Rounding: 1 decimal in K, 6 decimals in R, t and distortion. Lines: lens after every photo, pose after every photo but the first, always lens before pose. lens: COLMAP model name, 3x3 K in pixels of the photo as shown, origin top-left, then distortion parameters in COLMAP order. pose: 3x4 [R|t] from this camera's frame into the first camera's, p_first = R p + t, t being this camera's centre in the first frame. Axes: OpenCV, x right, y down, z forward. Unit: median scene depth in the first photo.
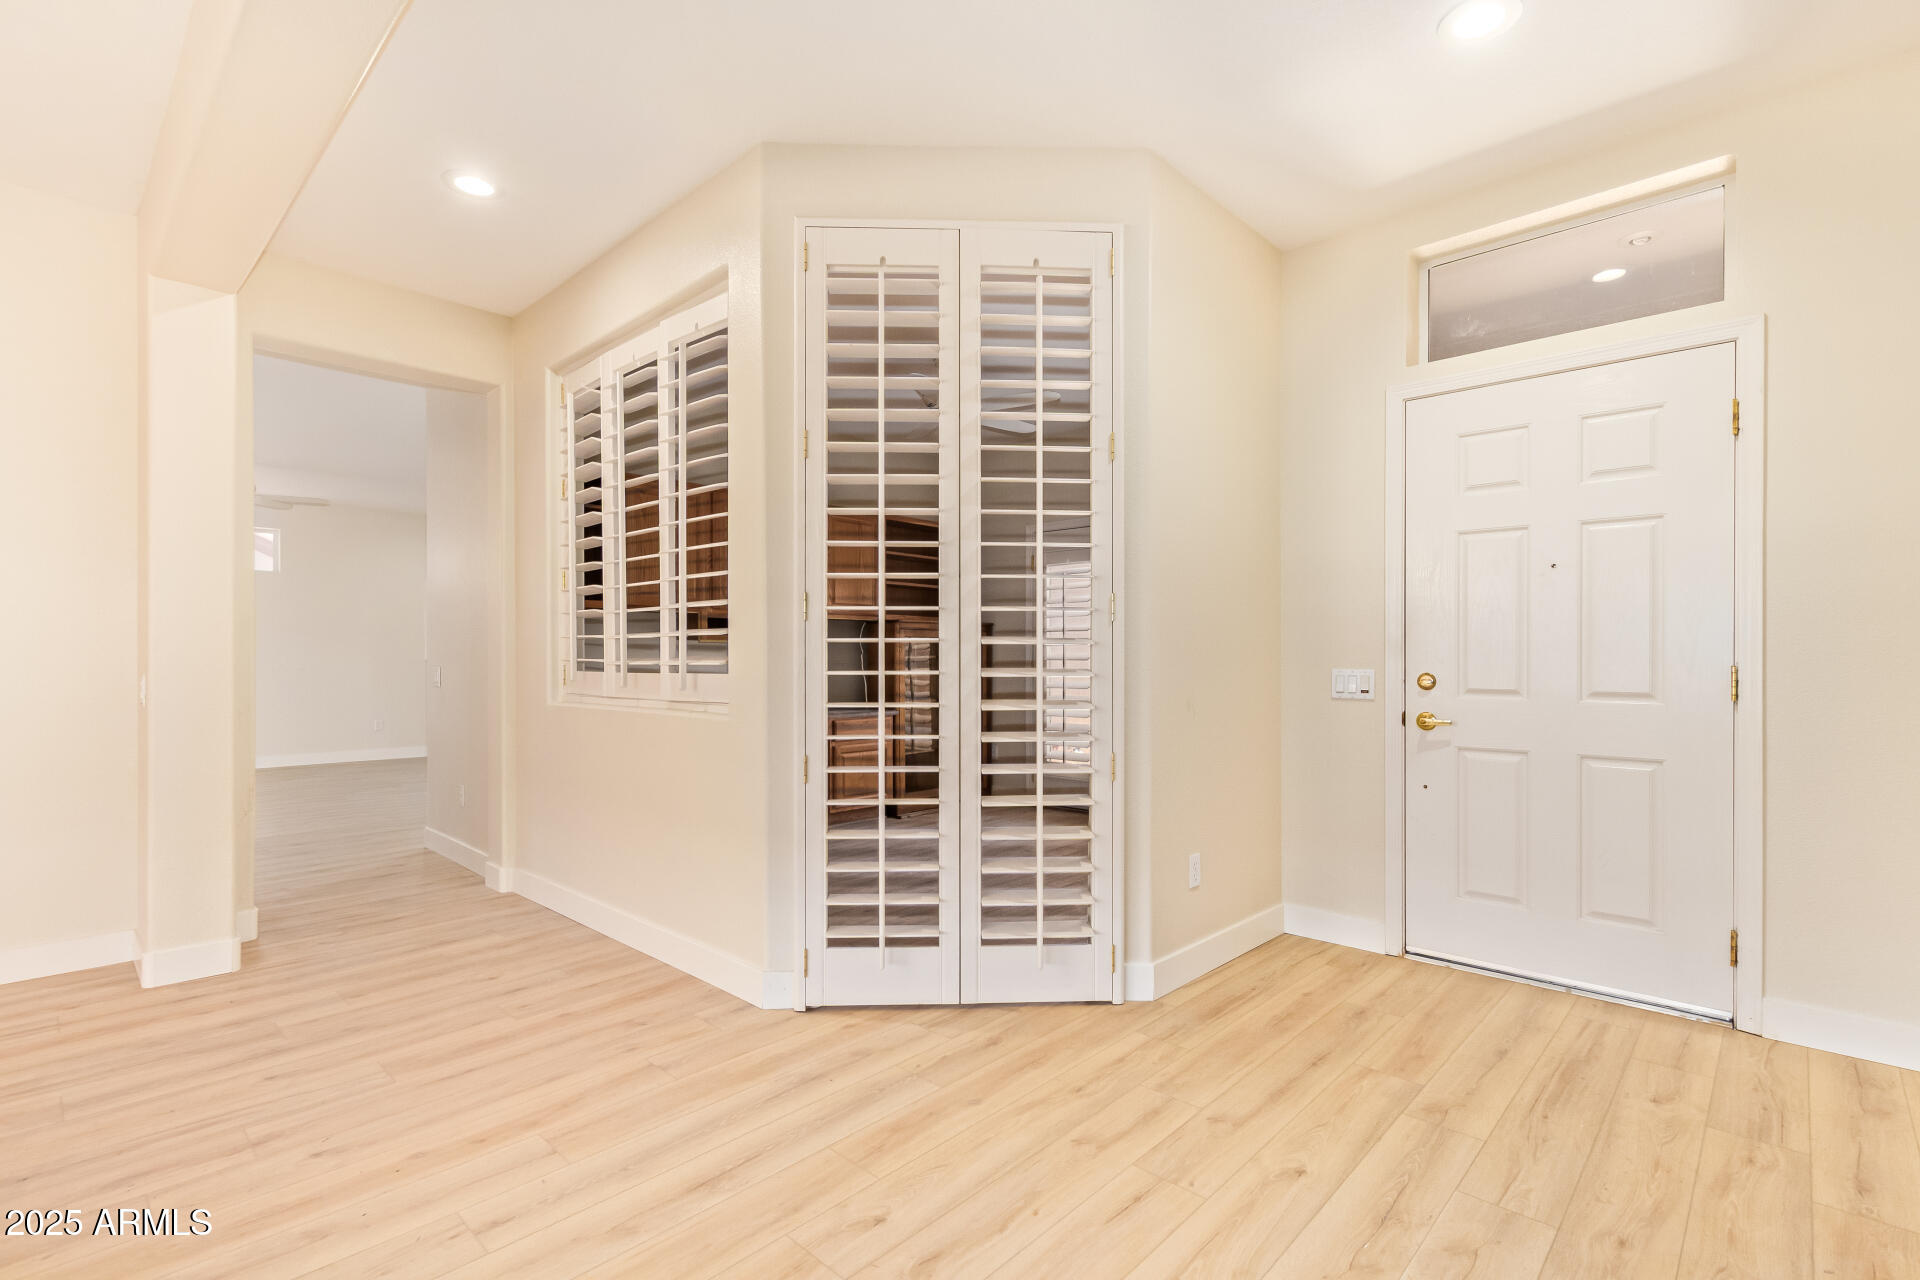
lens RADIAL K [[880.2, 0, 980.0], [0, 880.2, 656.5], [0, 0, 1]] dist [0.002768, -0.001071]
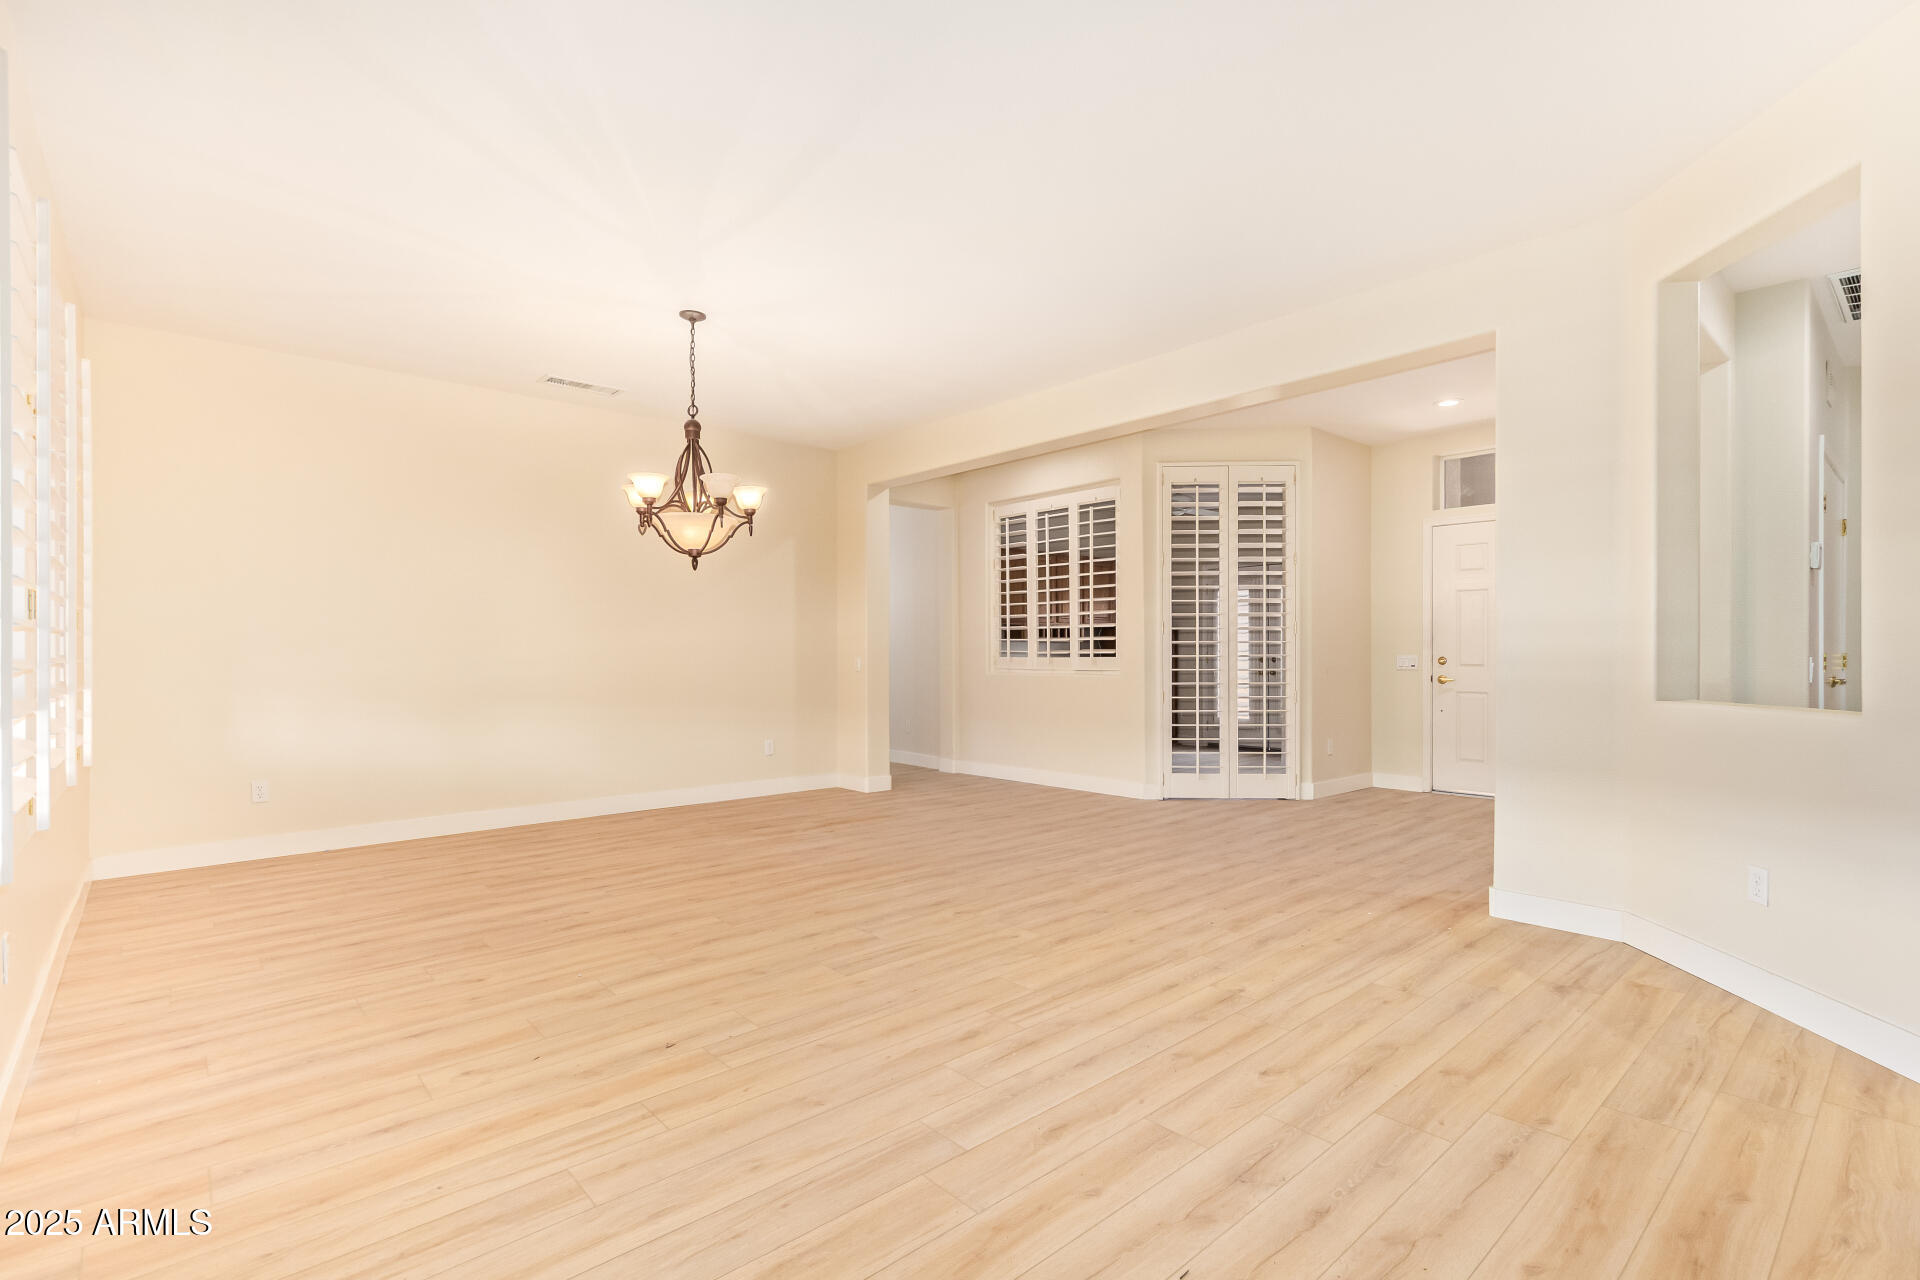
lens RADIAL K [[905.1, 0, 981.1], [0, 905.1, 651.4], [0, 0, 1]] dist [0.001510, 0.000654]
pose [[0.996728, -0.000887, -0.080829, -0.484710], [0.000976, 0.999999, 0.001058, 0.003078], [0.080828, -0.001133, 0.996727, -1.450289]]
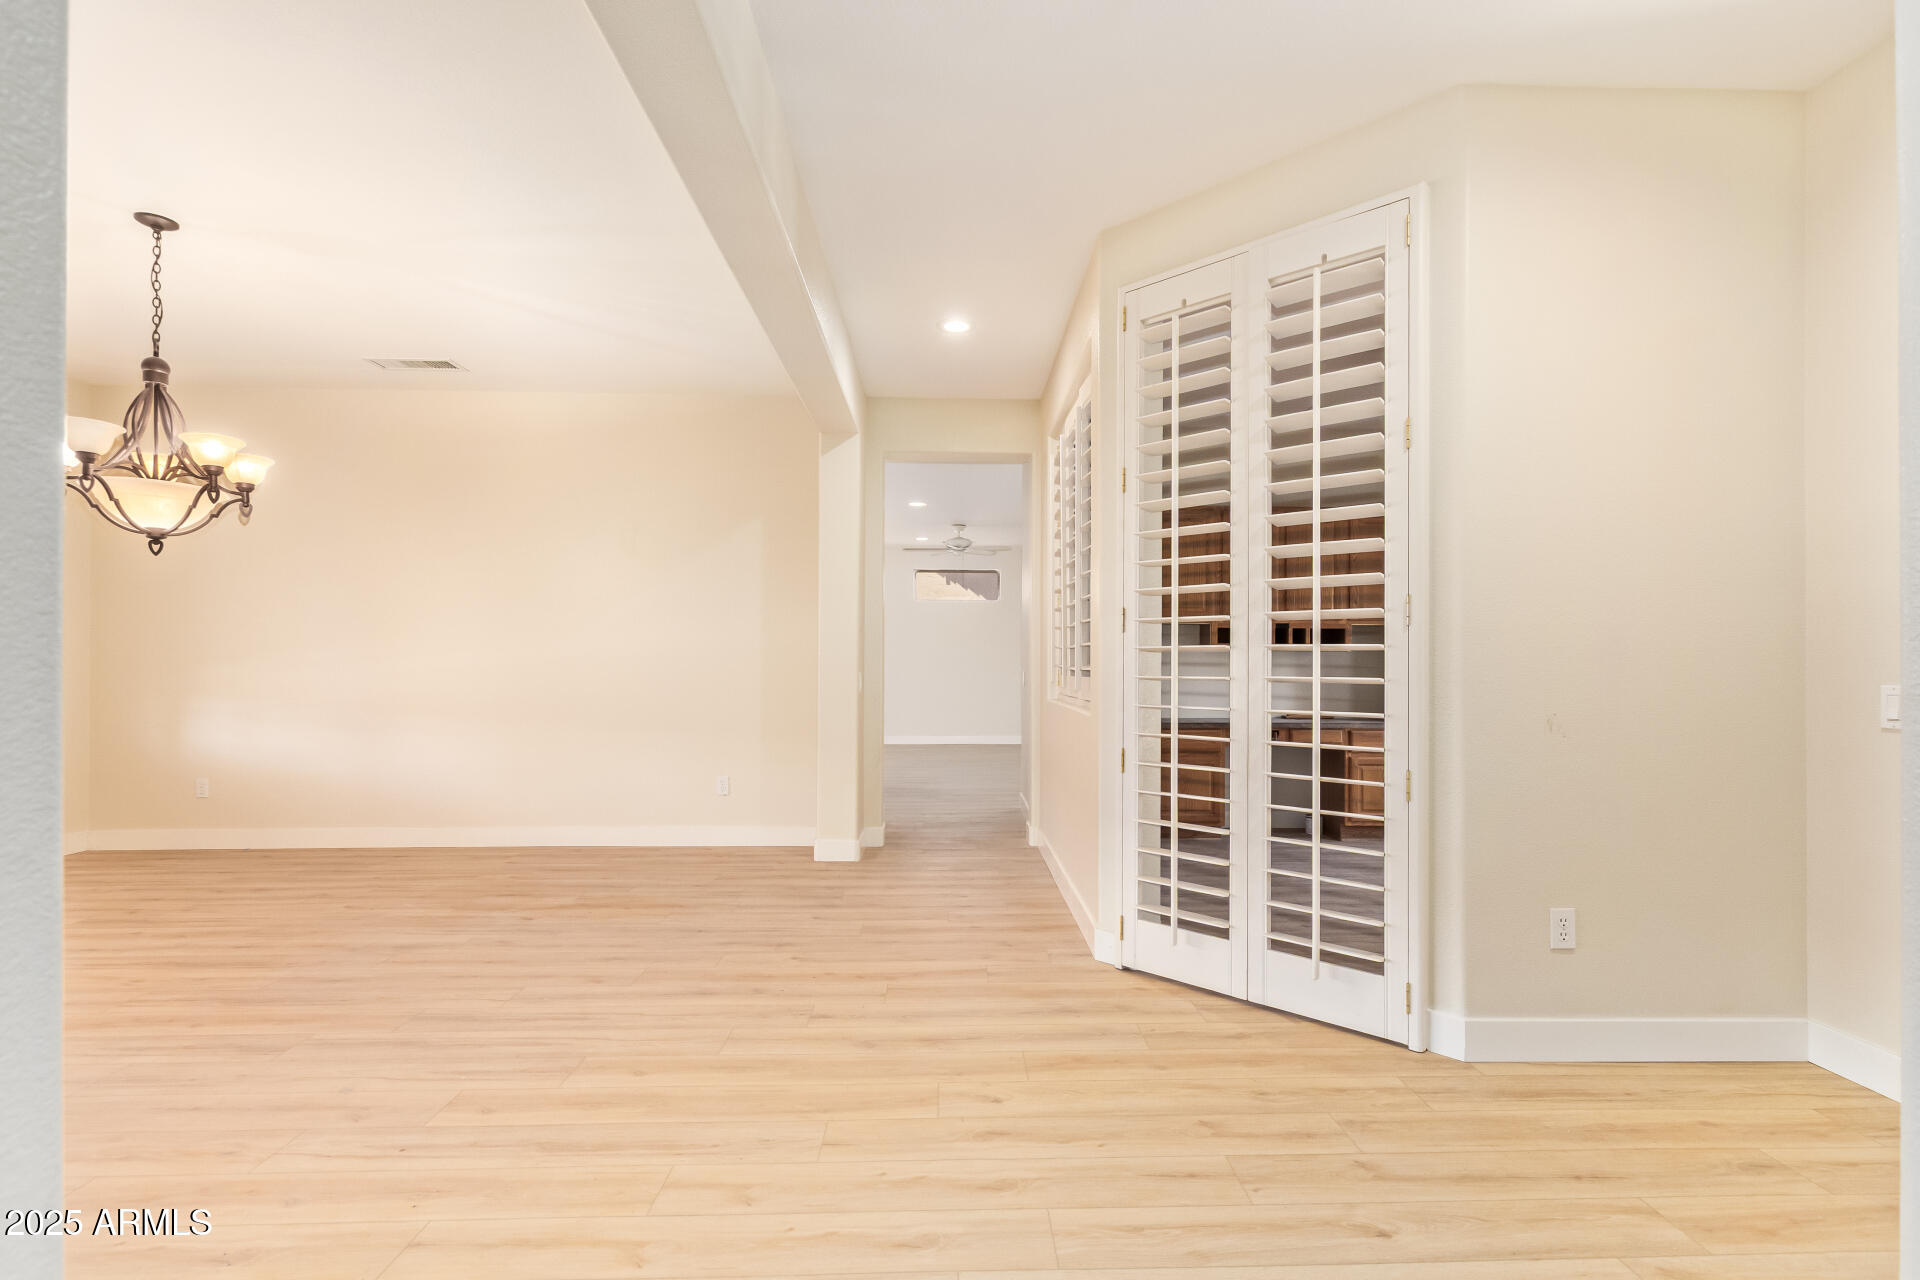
lens RADIAL K [[882.9, 0, 970.1], [0, 882.9, 662.2], [0, 0, 1]] dist [0.007831, -0.000464]
pose [[0.700007, 0.001706, -0.714134, 0.491787], [-0.003704, 0.999992, -0.001242, 0.000829], [0.714126, 0.003515, 0.700008, 0.040713]]
